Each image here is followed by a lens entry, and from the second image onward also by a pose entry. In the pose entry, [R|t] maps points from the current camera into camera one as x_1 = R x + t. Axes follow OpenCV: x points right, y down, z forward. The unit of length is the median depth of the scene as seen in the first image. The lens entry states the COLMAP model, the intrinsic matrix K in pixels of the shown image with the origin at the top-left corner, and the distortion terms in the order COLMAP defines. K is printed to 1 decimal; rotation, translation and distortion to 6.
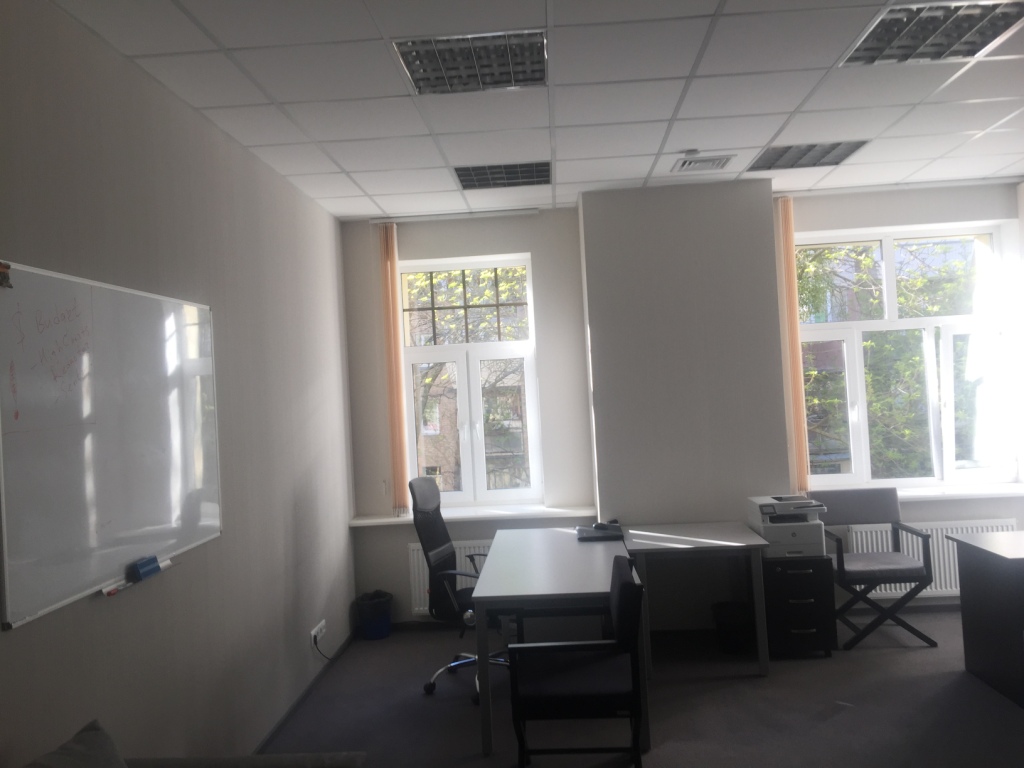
lens RADIAL K [[848.6, 0, 505.2], [0, 848.6, 376.8], [0, 0, 1]] dist [0.064168, -0.089394]
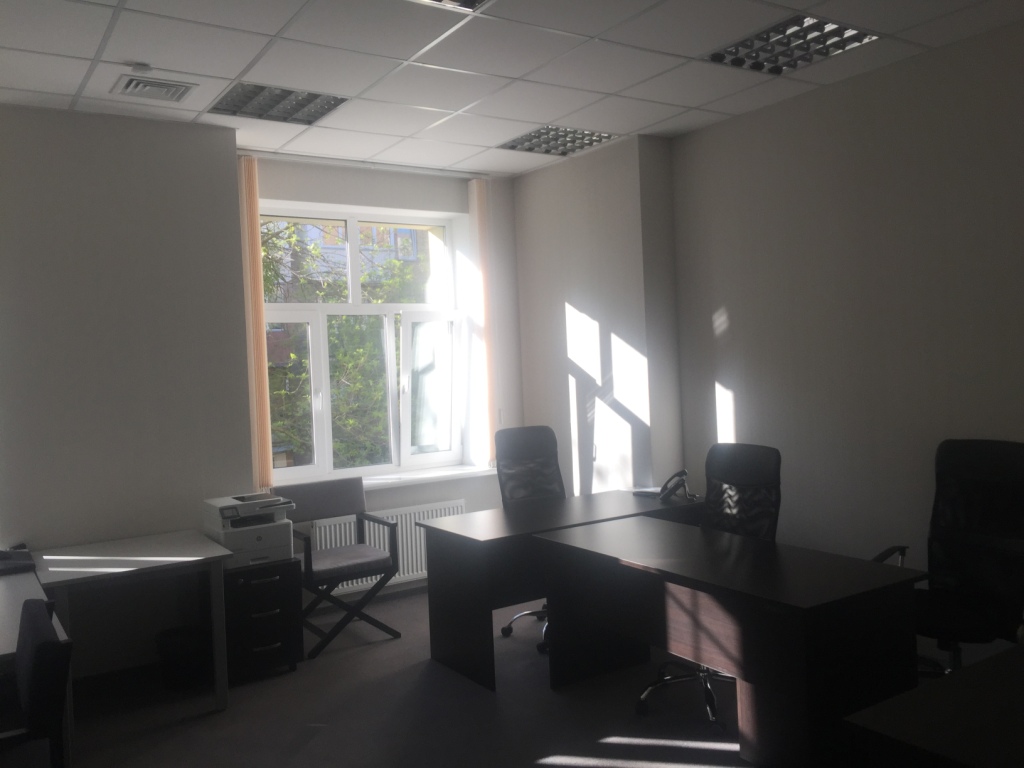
lens RADIAL K [[848.6, 0, 519.4], [0, 848.6, 372.8], [0, 0, 1]] dist [0.064168, -0.089394]
pose [[0.792373, 0.011214, 0.609934, 0.014126], [-0.010707, 0.999933, -0.004475, 0.016348], [-0.609943, -0.002984, 0.792440, 0.145122]]
